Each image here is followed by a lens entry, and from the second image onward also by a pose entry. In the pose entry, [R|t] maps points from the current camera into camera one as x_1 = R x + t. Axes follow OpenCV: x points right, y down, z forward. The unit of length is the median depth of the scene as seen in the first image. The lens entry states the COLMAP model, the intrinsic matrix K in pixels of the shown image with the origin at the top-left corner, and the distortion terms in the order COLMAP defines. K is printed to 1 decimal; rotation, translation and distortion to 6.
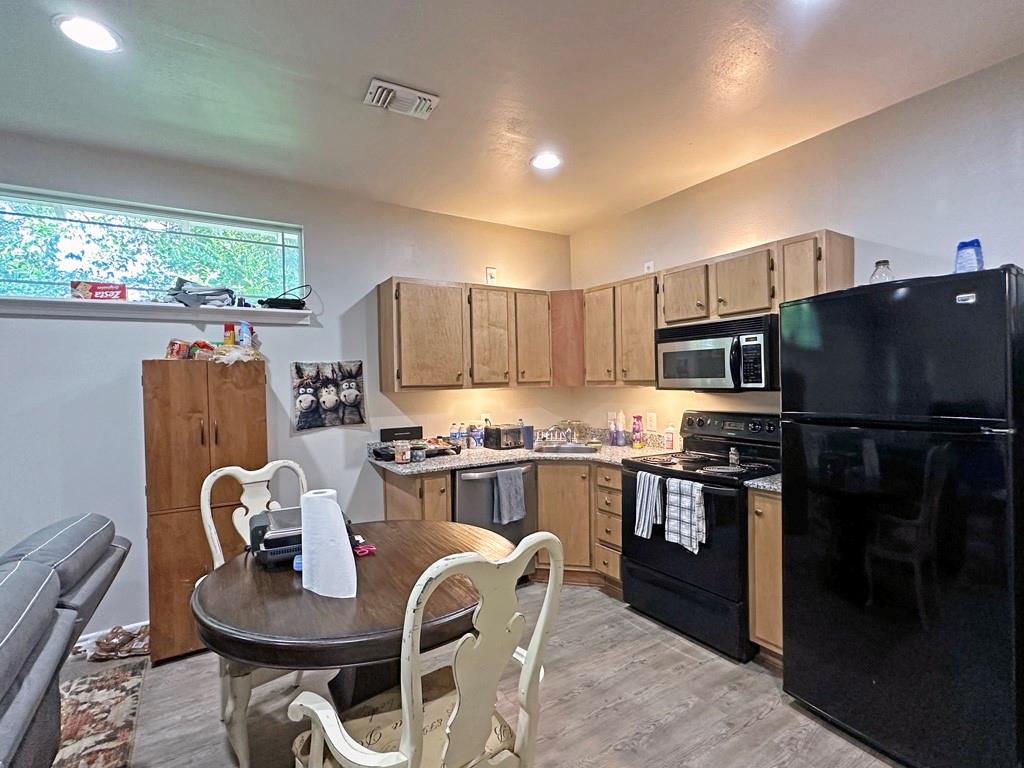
lens RADIAL K [[492.0, 0, 505.7], [0, 492.0, 386.0], [0, 0, 1]] dist [0.002804, -0.000371]
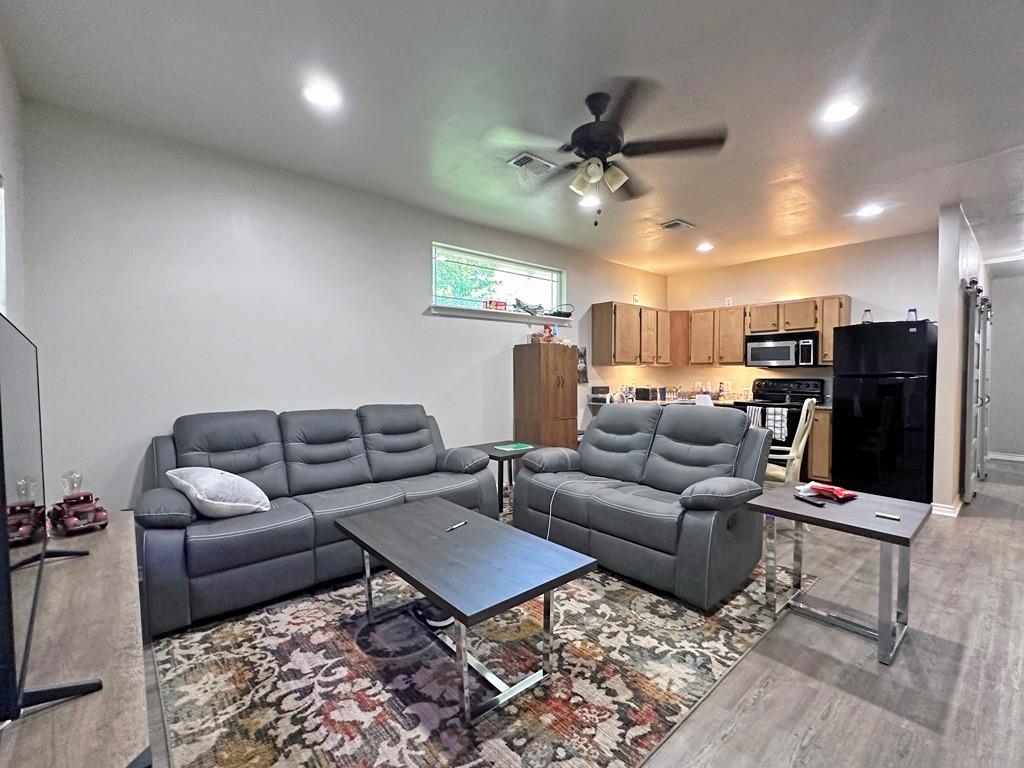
lens RADIAL K [[442.9, 0, 509.8], [0, 442.9, 386.6], [0, 0, 1]] dist [-0.013528, -0.000116]
pose [[0.988733, 0.015702, 0.148867, -0.856088], [-0.018291, 0.999704, 0.016038, 0.073640], [-0.148571, -0.018580, 0.988727, -0.568861]]
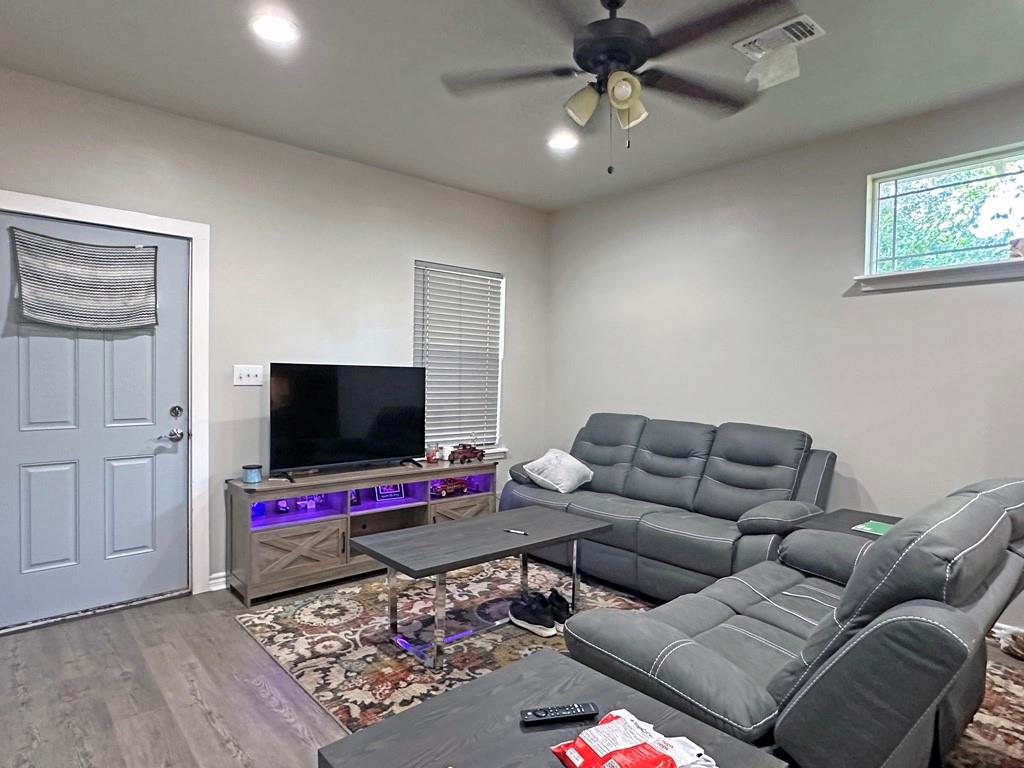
lens RADIAL K [[576.8, 0, 506.0], [0, 576.8, 387.0], [0, 0, 1]] dist [-0.002644, 0.000297]
pose [[0.161194, 0.055564, -0.985357, 0.031037], [-0.024601, 0.998330, 0.052271, 0.021642], [0.986616, 0.015815, 0.162292, -0.077077]]
